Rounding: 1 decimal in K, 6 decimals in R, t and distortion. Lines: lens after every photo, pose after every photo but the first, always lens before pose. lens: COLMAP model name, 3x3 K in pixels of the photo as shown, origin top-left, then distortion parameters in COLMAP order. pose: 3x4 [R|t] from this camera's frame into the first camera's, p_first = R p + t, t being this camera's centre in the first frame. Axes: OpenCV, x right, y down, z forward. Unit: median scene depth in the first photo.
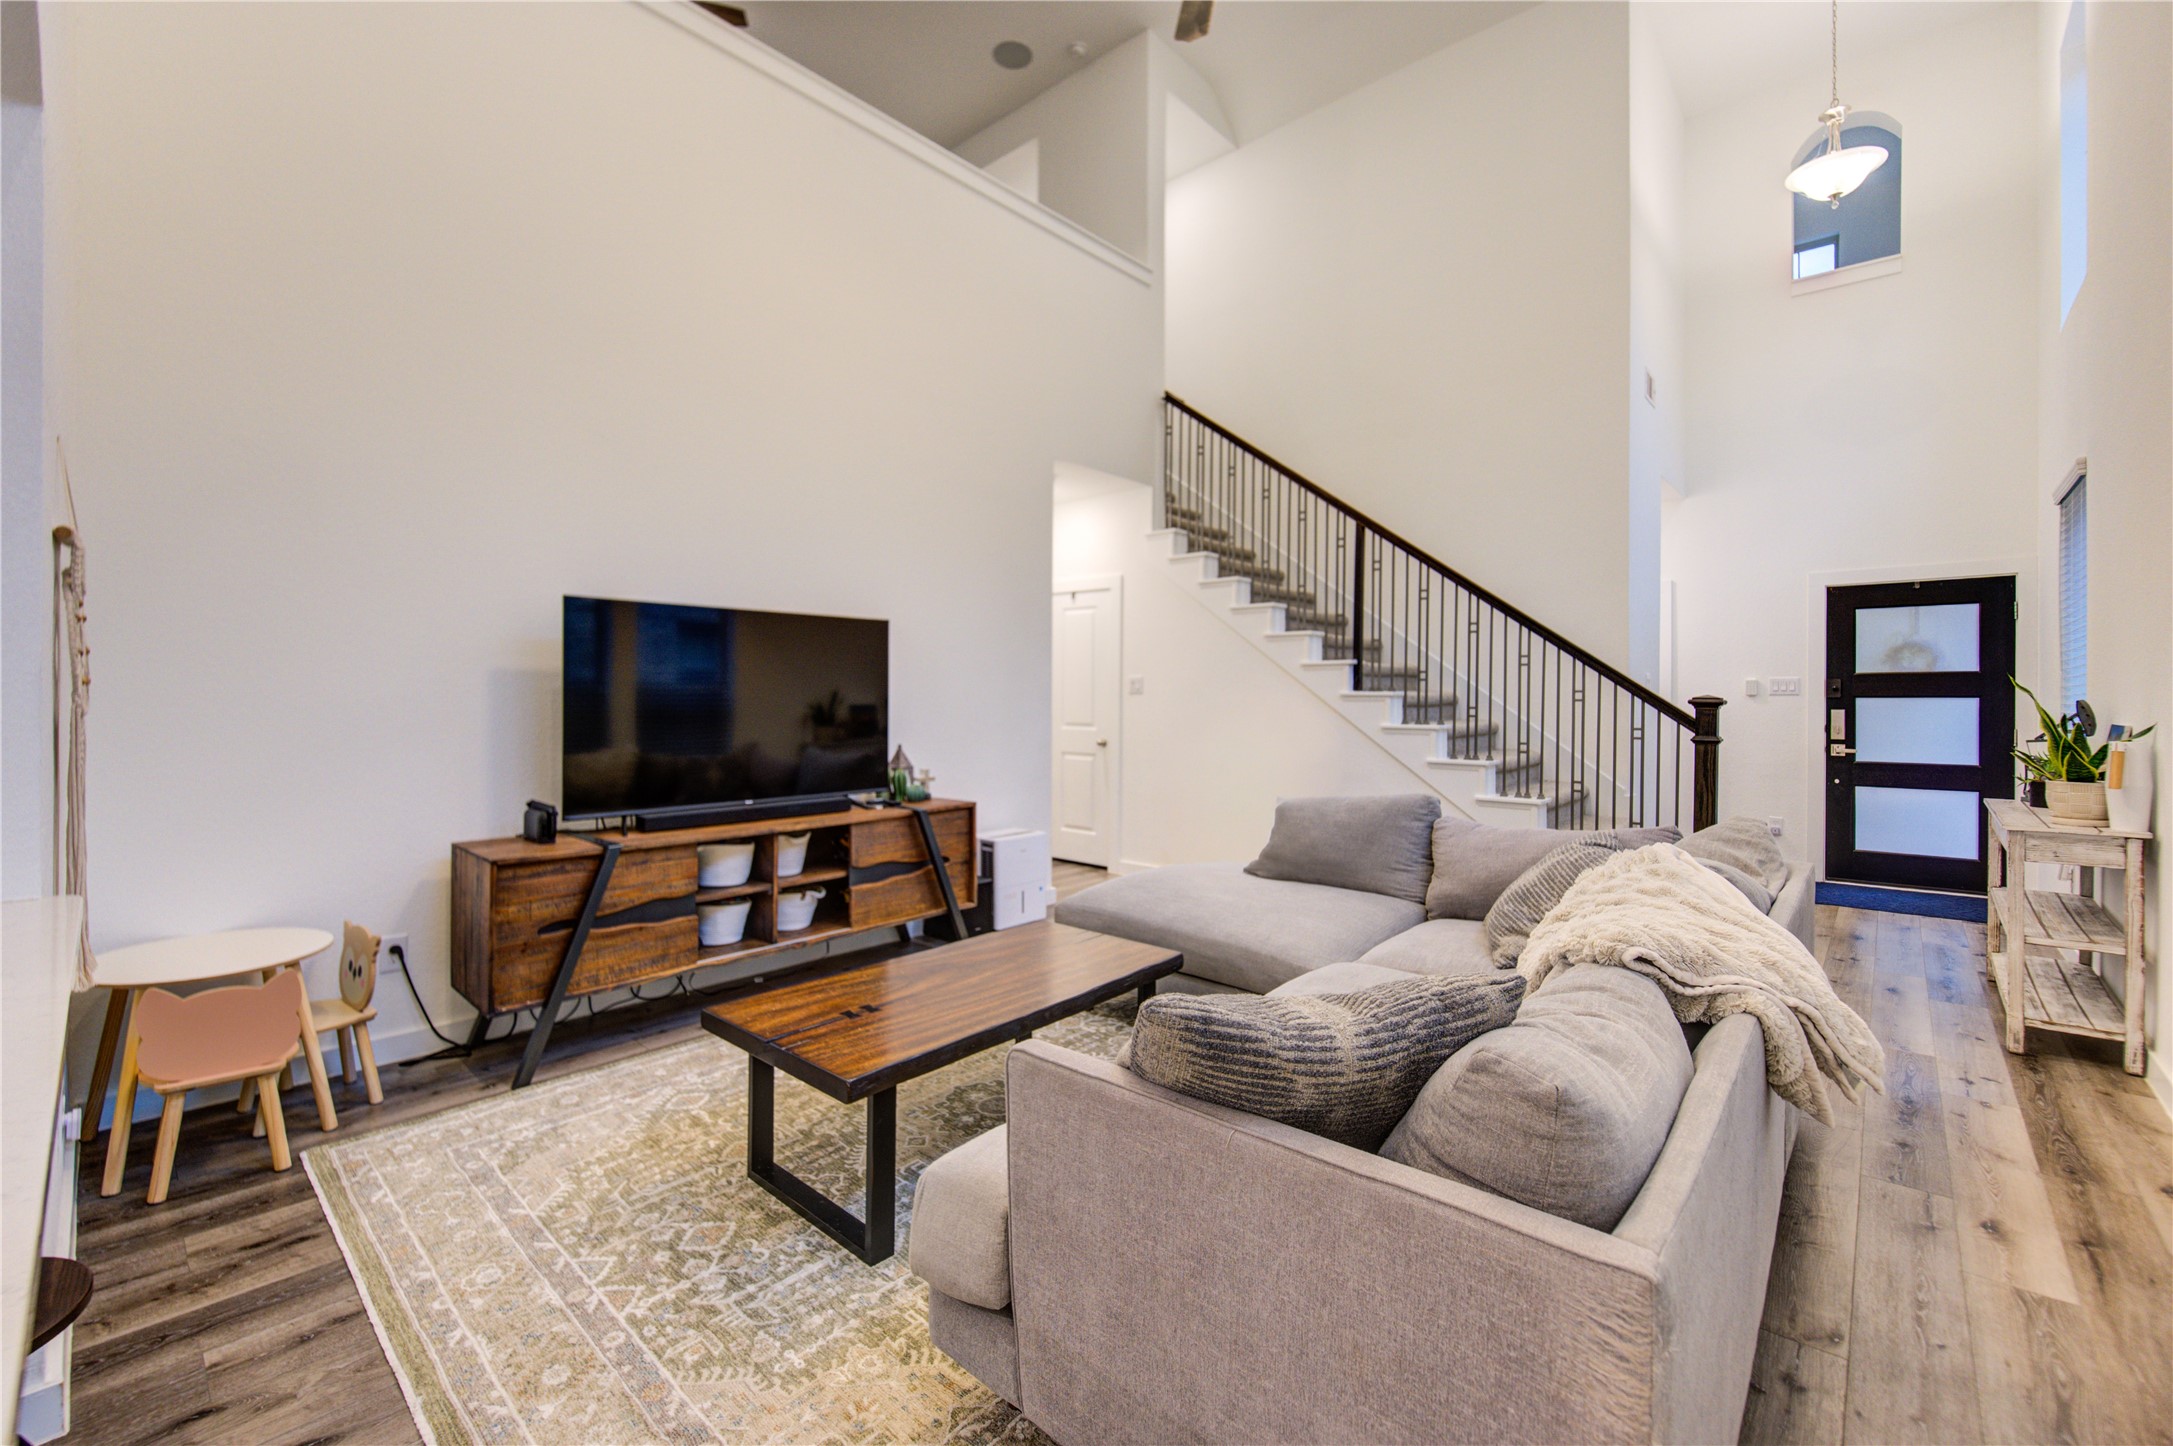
lens RADIAL K [[905.1, 0, 1060.1], [0, 905.1, 694.4], [0, 0, 1]] dist [-0.007504, -0.001067]
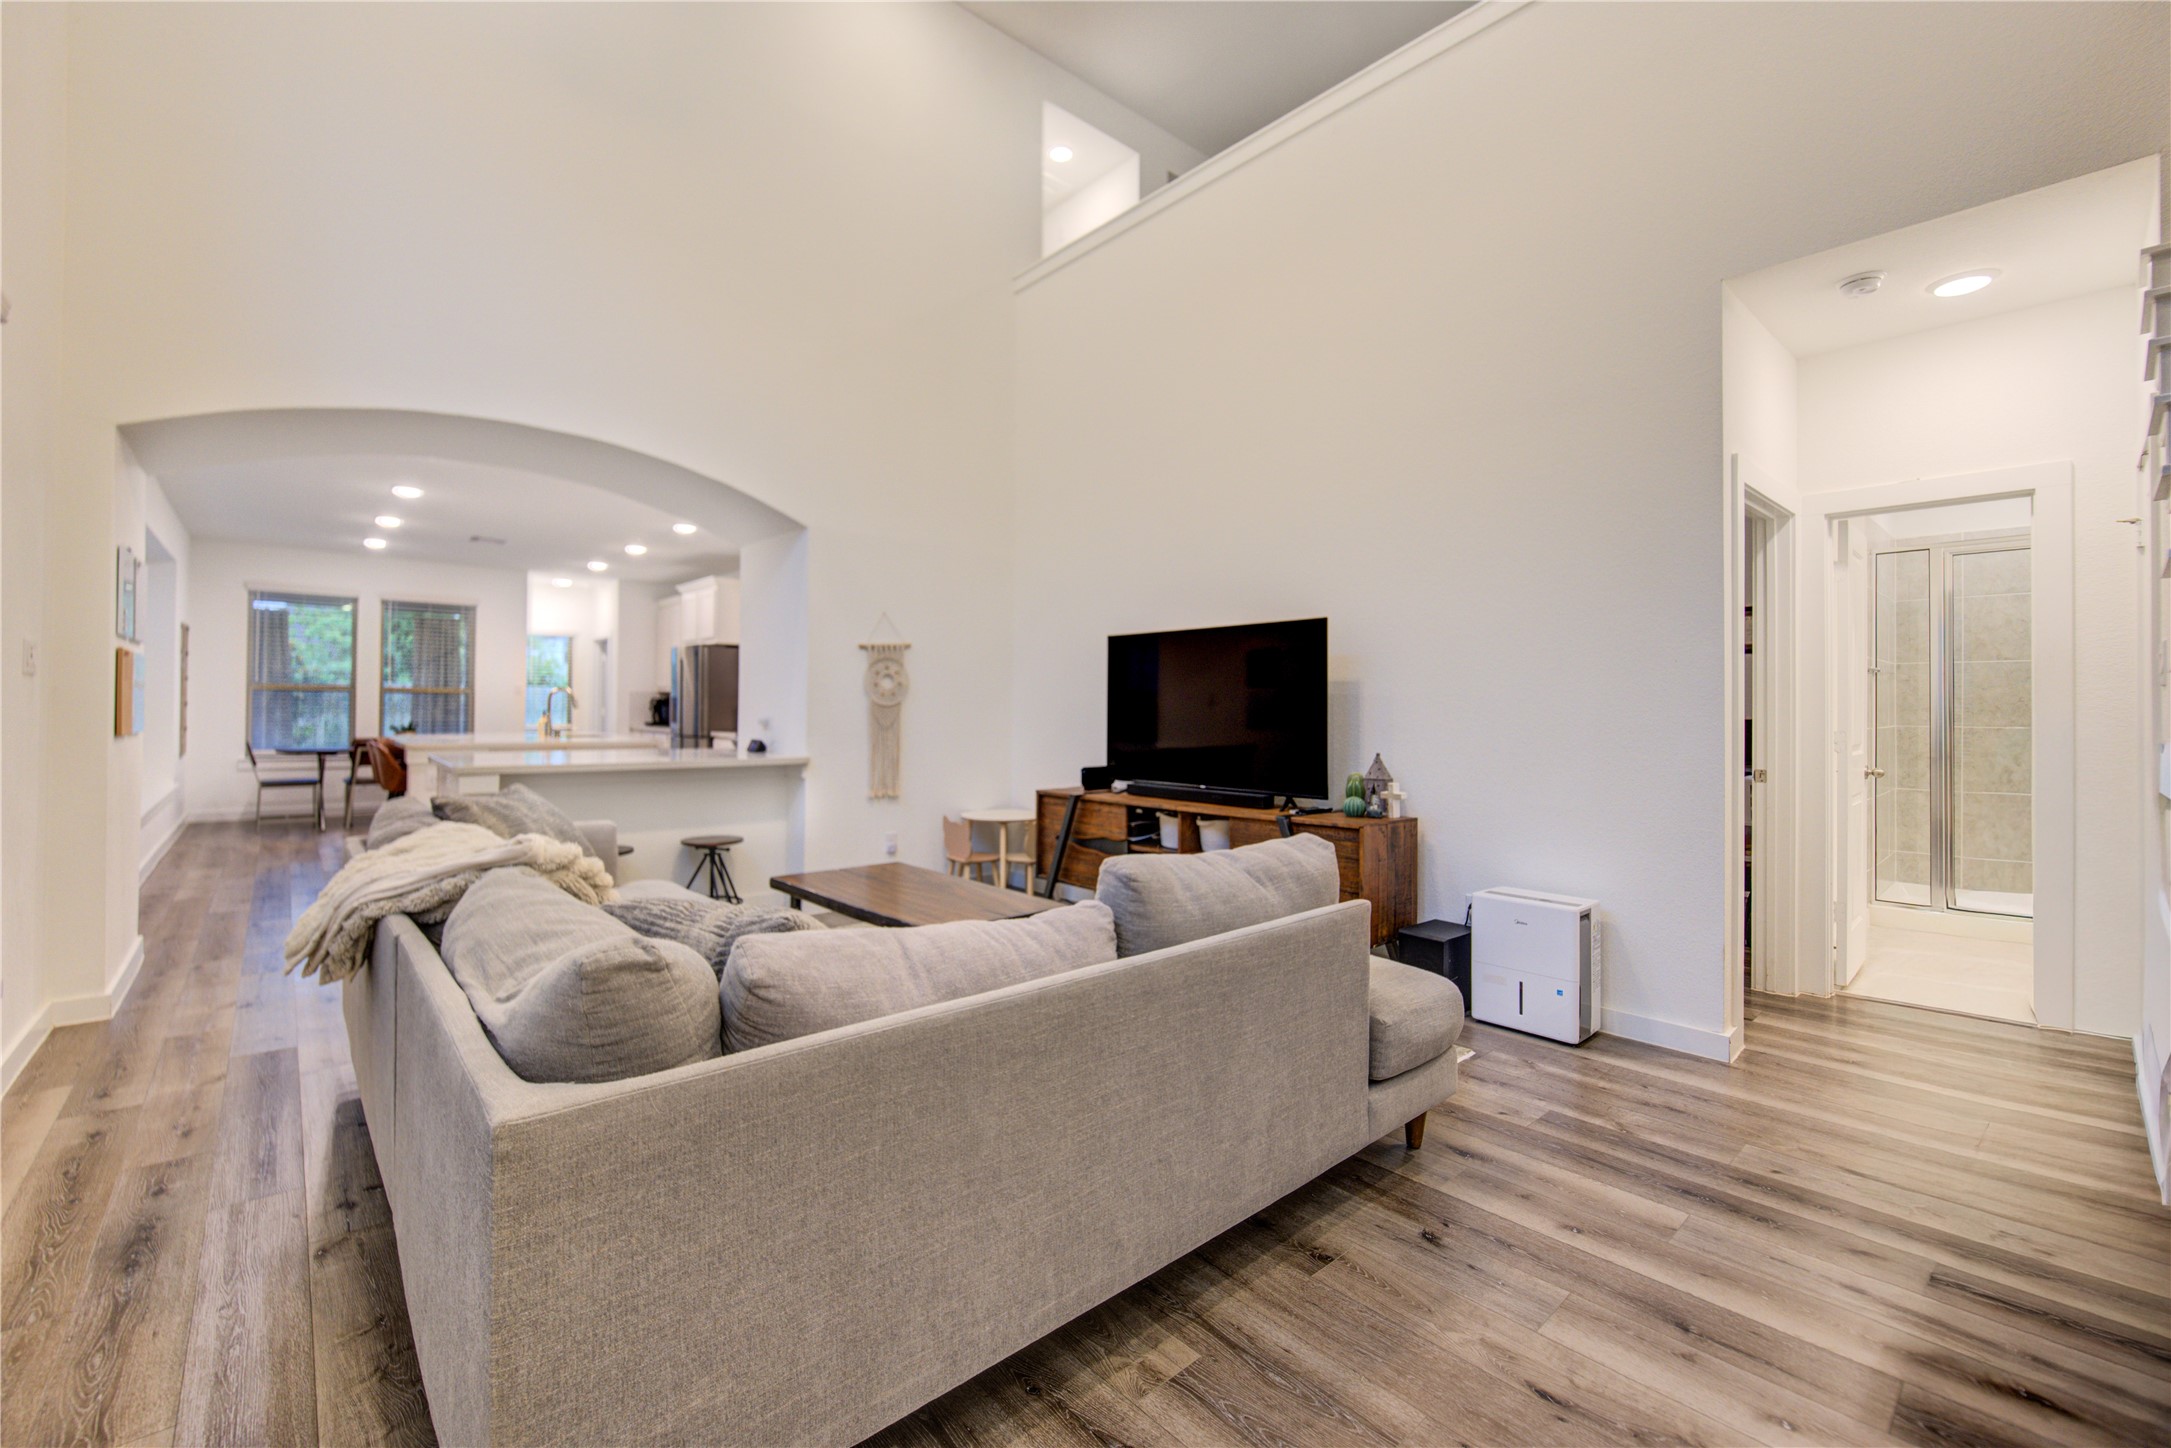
lens RADIAL K [[904.2, 0, 1065.4], [0, 904.2, 701.7], [0, 0, 1]] dist [-0.007504, -0.001067]
pose [[-0.108094, -0.013335, -0.994051, 0.800267], [-0.010987, 0.999865, -0.012218, 0.020259], [0.994080, 0.009601, -0.108226, 0.864777]]
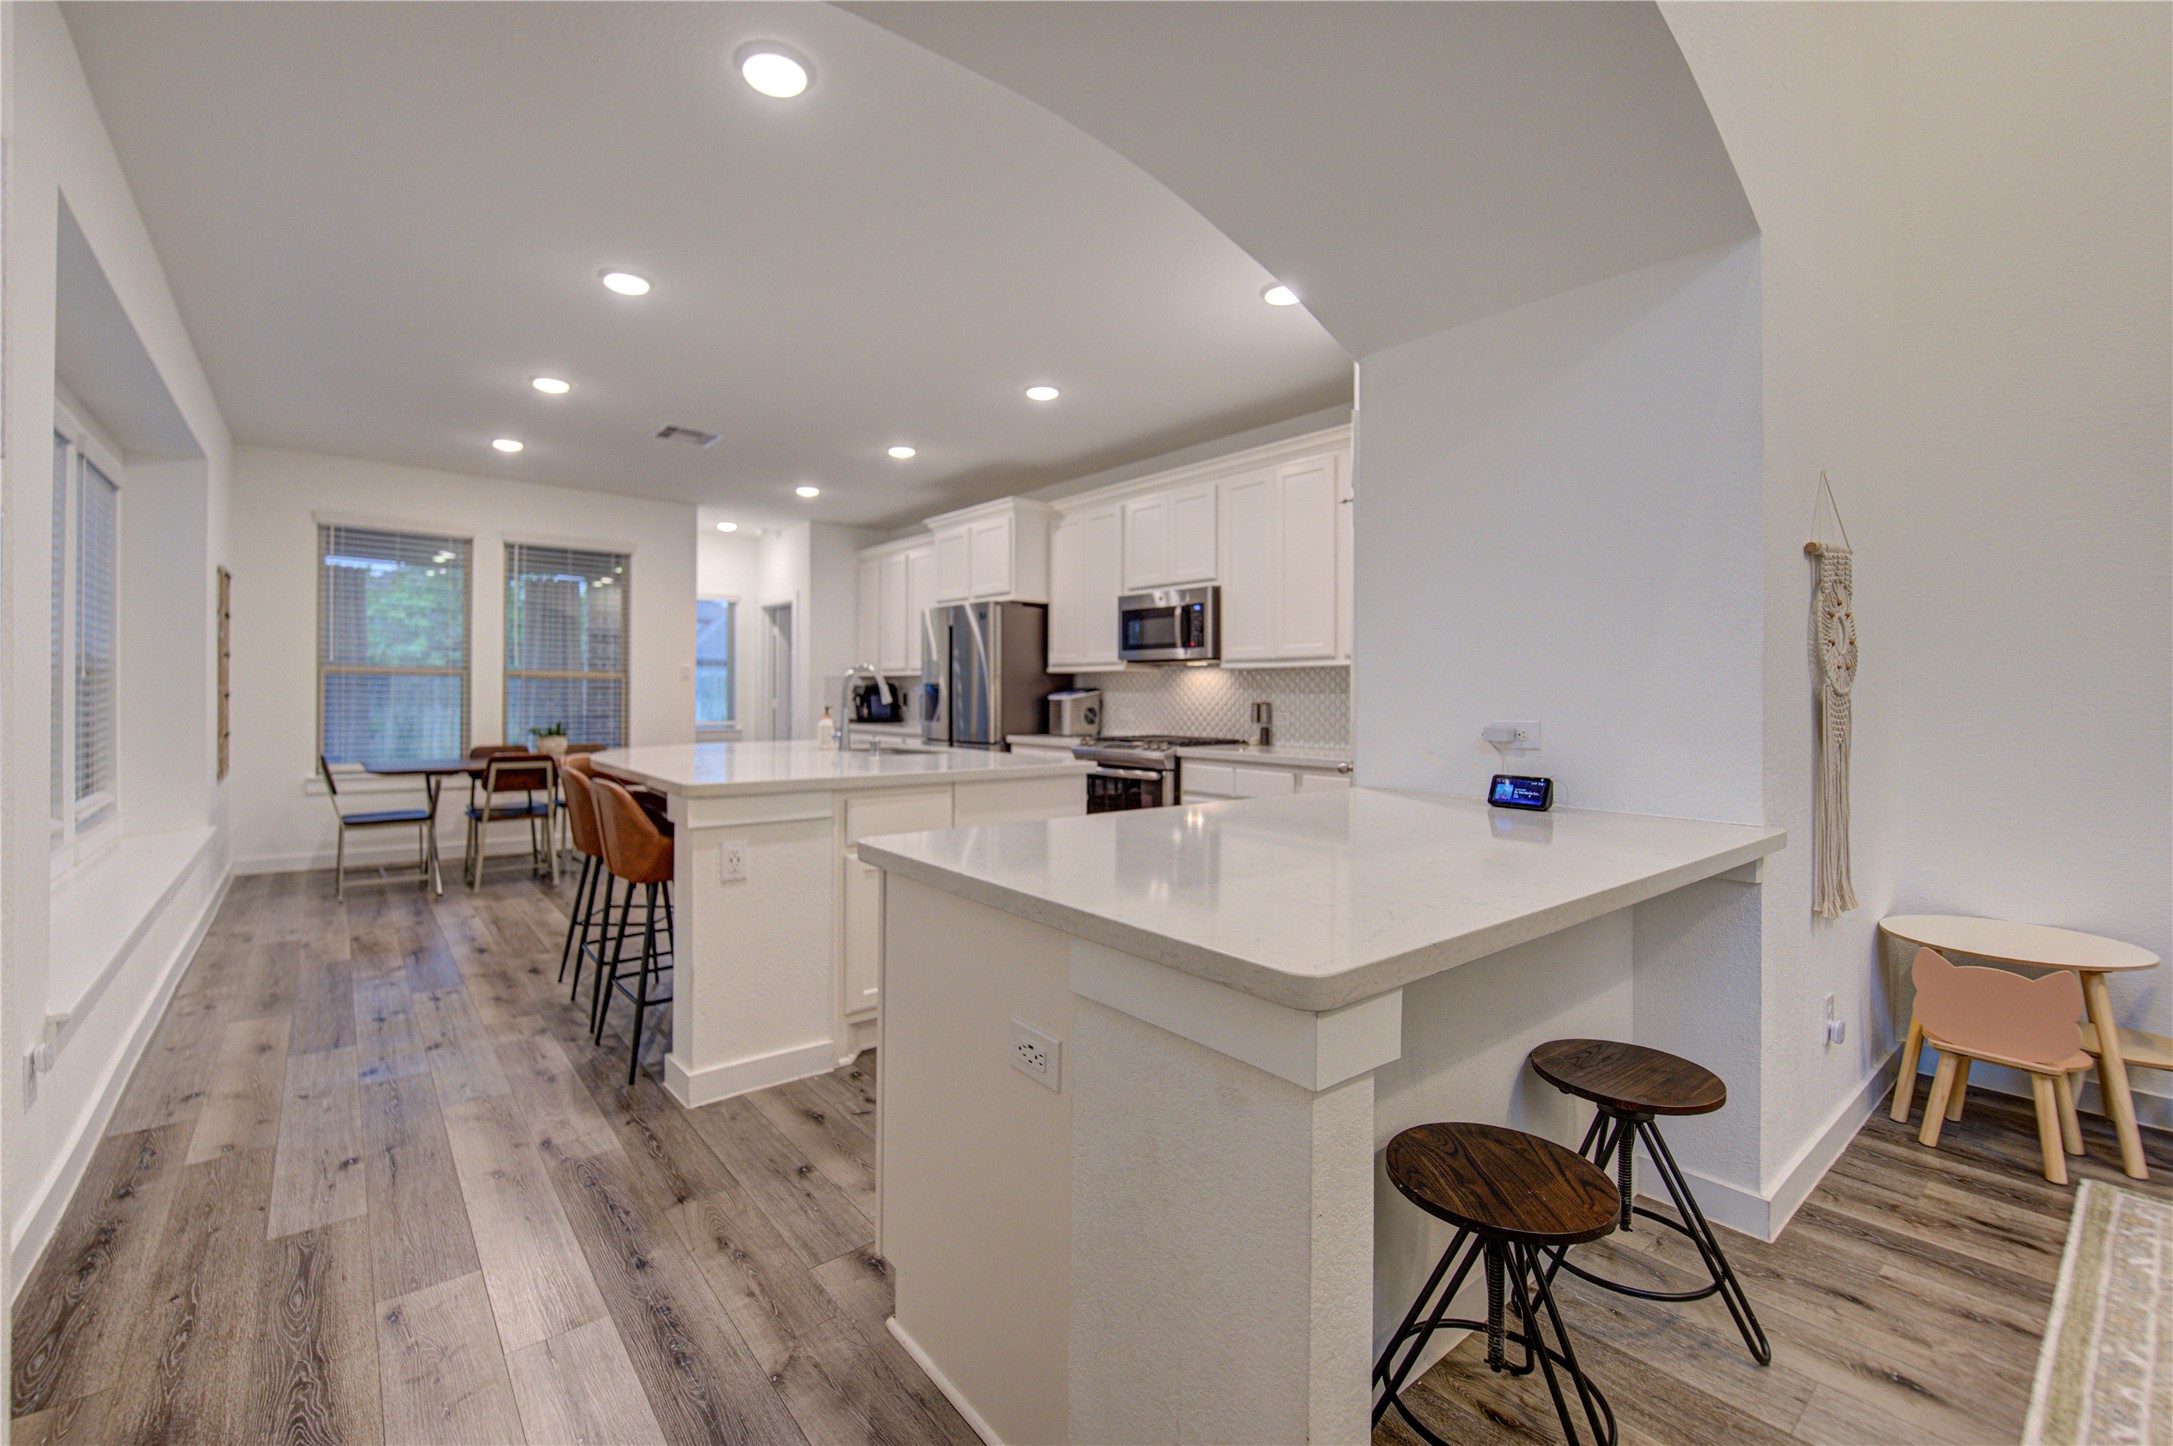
lens RADIAL K [[905.1, 0, 1056.3], [0, 905.1, 702.2], [0, 0, 1]] dist [-0.007504, -0.001067]
pose [[-0.147785, -0.002603, -0.989016, 0.124633], [-0.007813, 0.999968, -0.001464, 0.025018], [0.988989, 0.007511, -0.147801, 0.066706]]
